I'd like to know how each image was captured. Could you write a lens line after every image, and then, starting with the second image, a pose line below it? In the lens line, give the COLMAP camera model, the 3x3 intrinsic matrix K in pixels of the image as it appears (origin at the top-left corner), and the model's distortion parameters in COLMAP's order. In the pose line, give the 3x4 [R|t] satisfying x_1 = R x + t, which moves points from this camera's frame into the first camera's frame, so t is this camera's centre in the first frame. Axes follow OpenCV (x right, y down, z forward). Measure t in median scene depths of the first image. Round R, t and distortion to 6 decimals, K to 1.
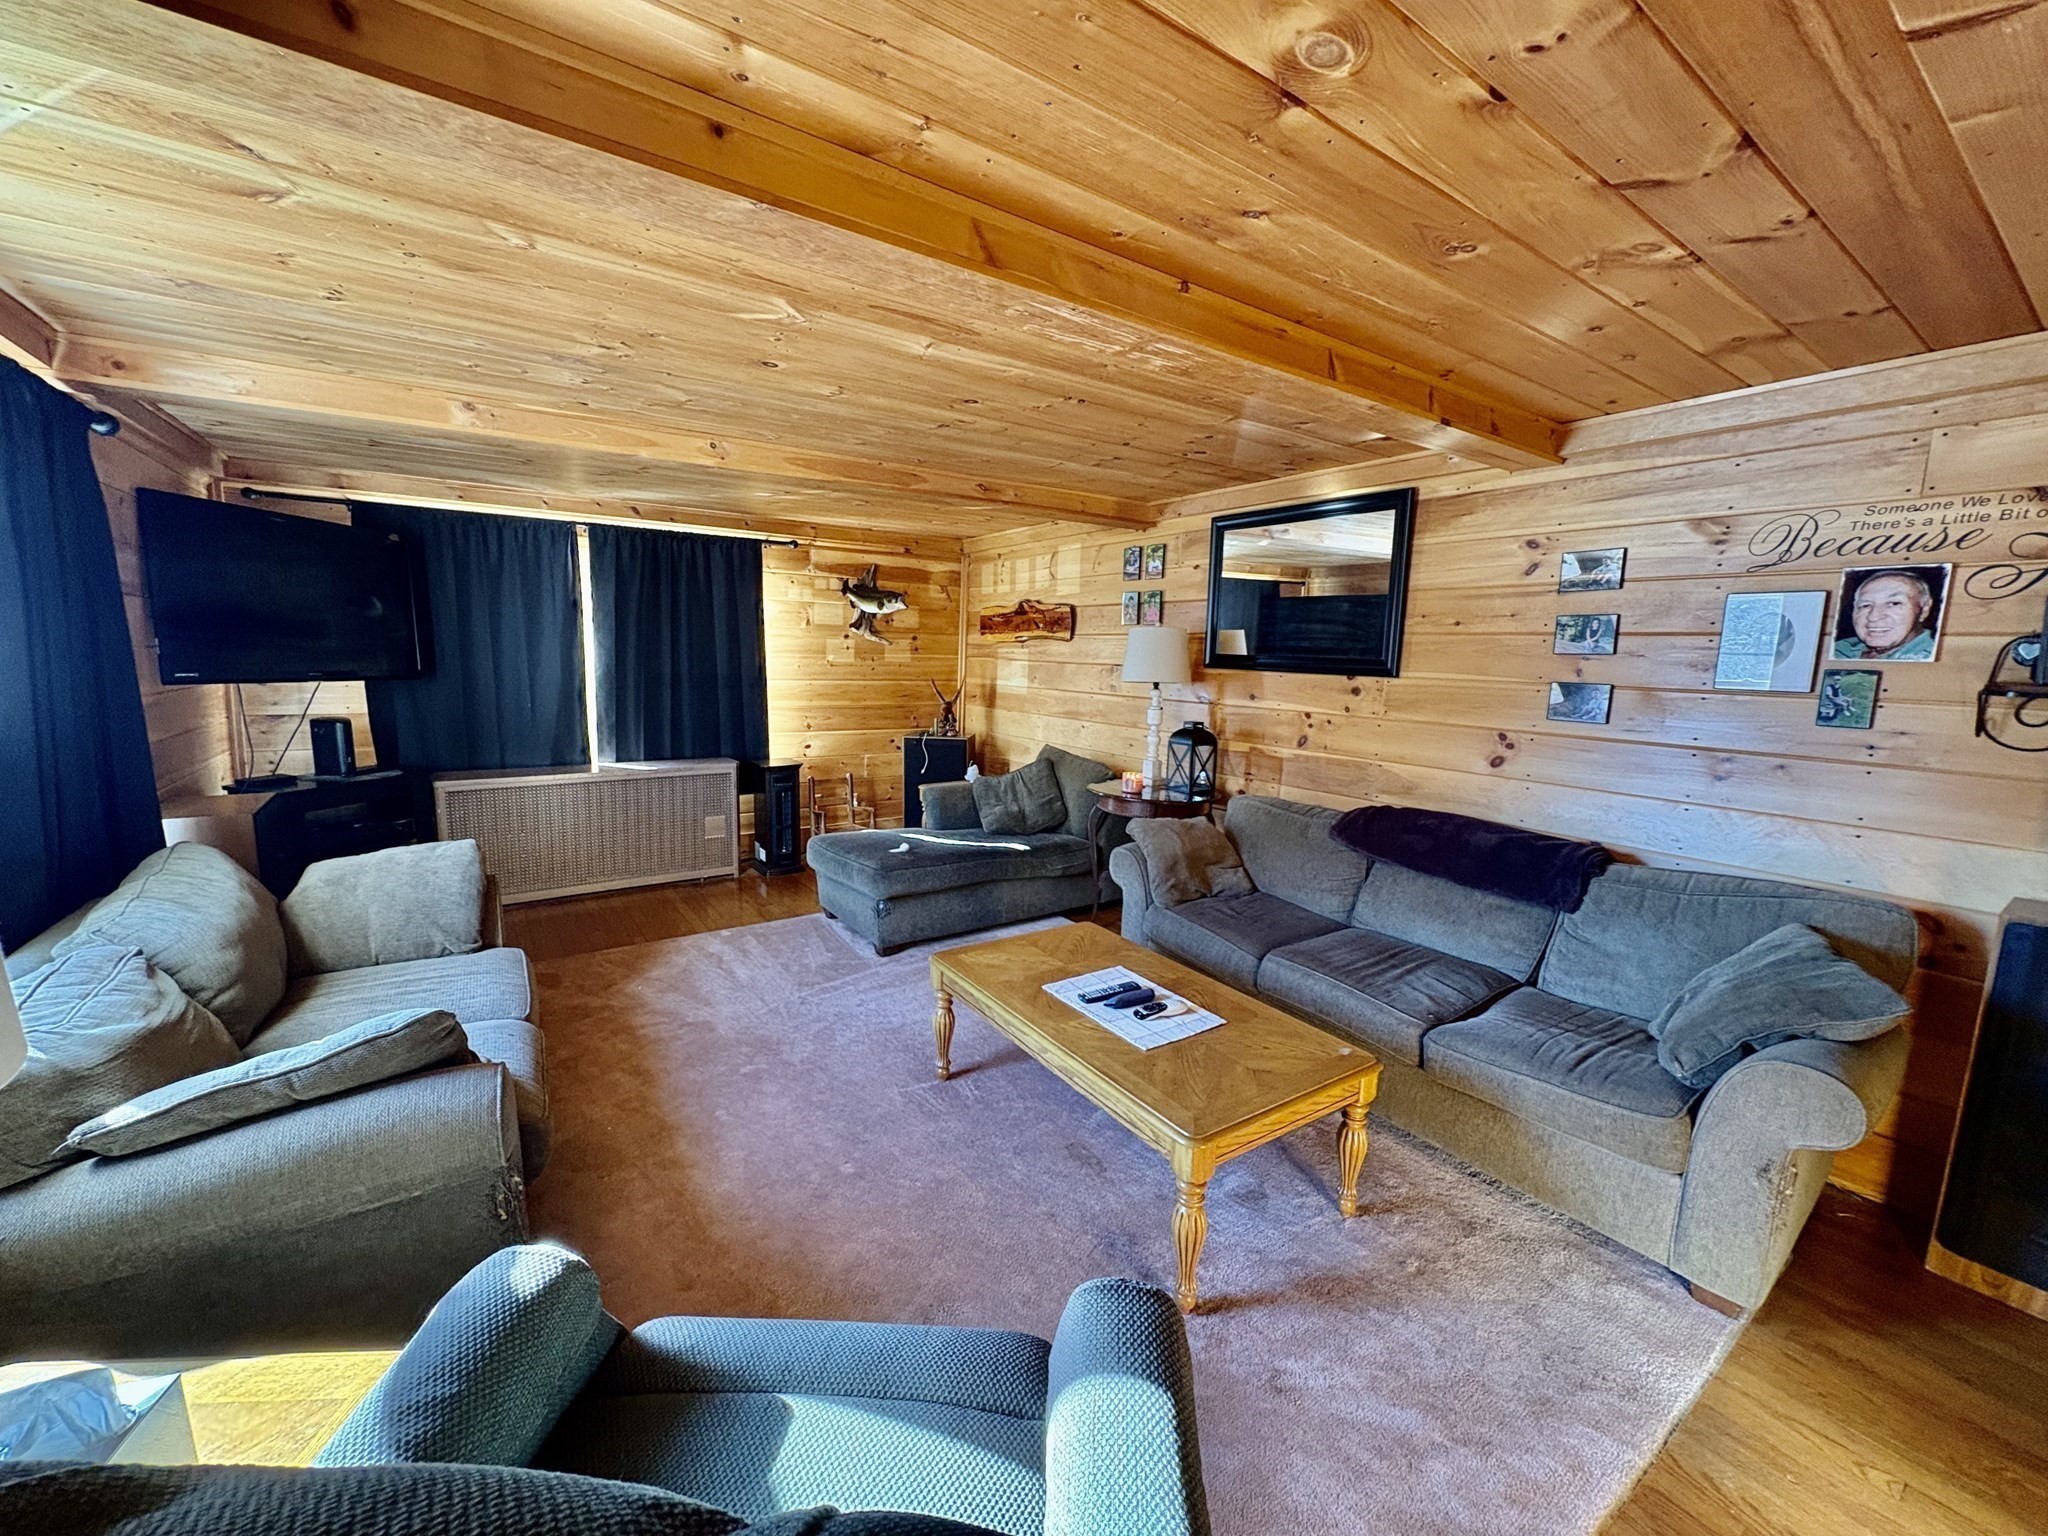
lens RADIAL K [[809.1, 0, 1019.8], [0, 809.1, 776.6], [0, 0, 1]] dist [-0.001658, 0.000356]
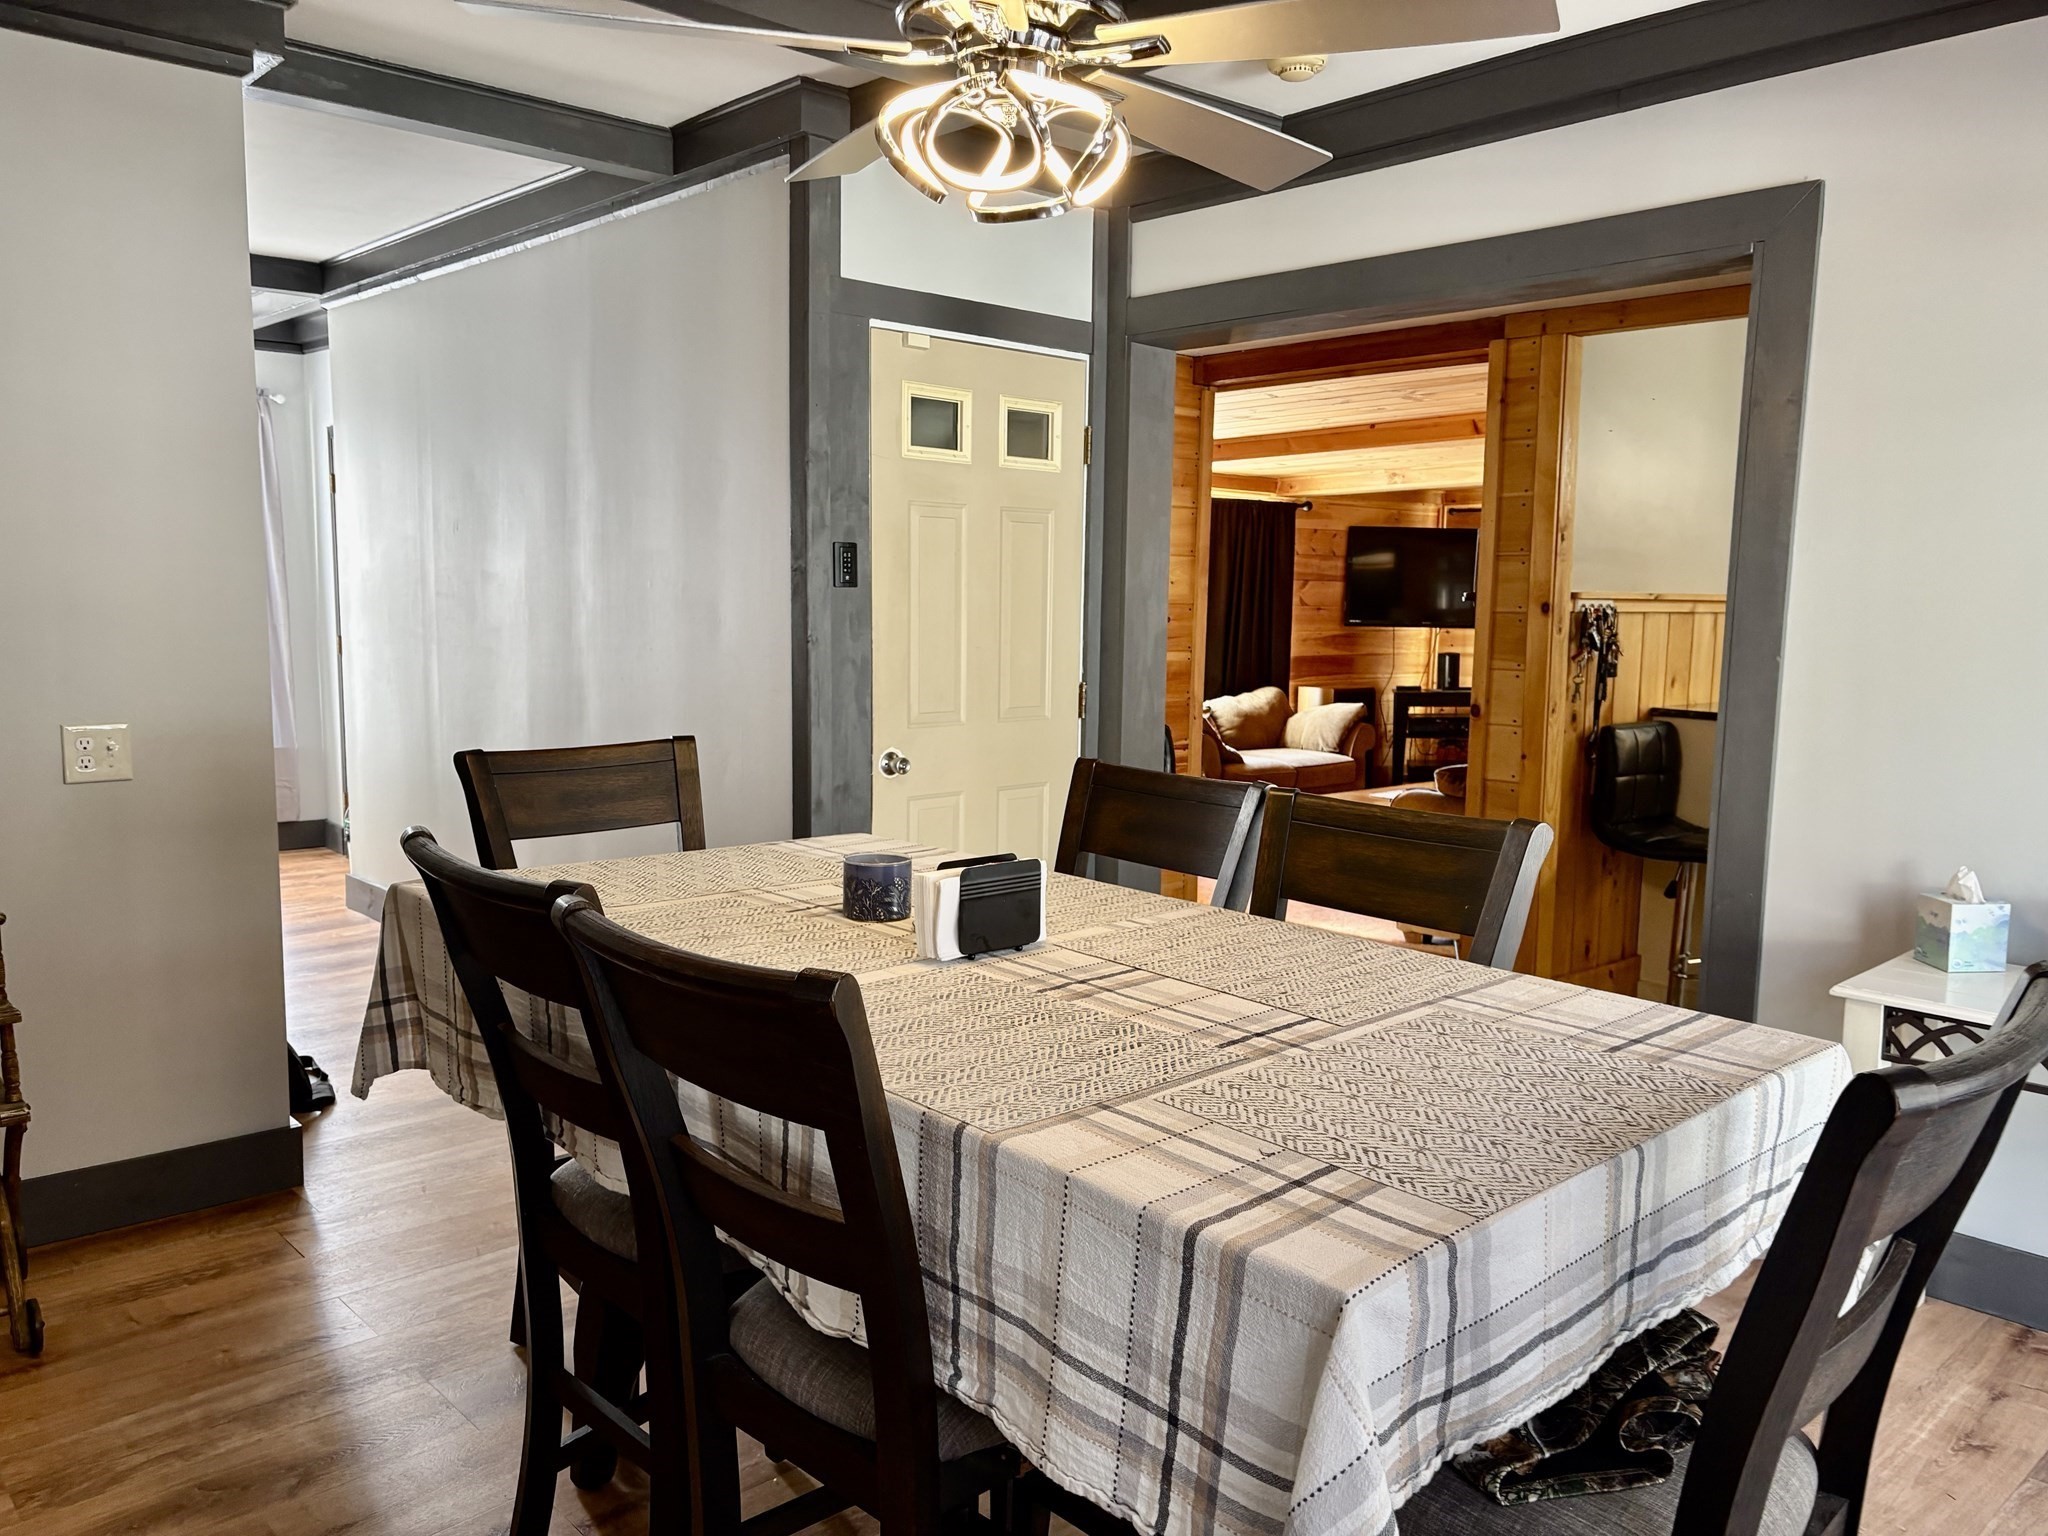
lens RADIAL K [[1533.9, 0, 1013.7], [0, 1533.9, 771.0], [0, 0, 1]] dist [0.033071, -0.020474]
pose [[0.130131, 0.089734, -0.987428, 1.930783], [-0.159276, 0.984854, 0.068510, 0.079135], [0.978620, 0.148359, 0.142453, -0.193401]]
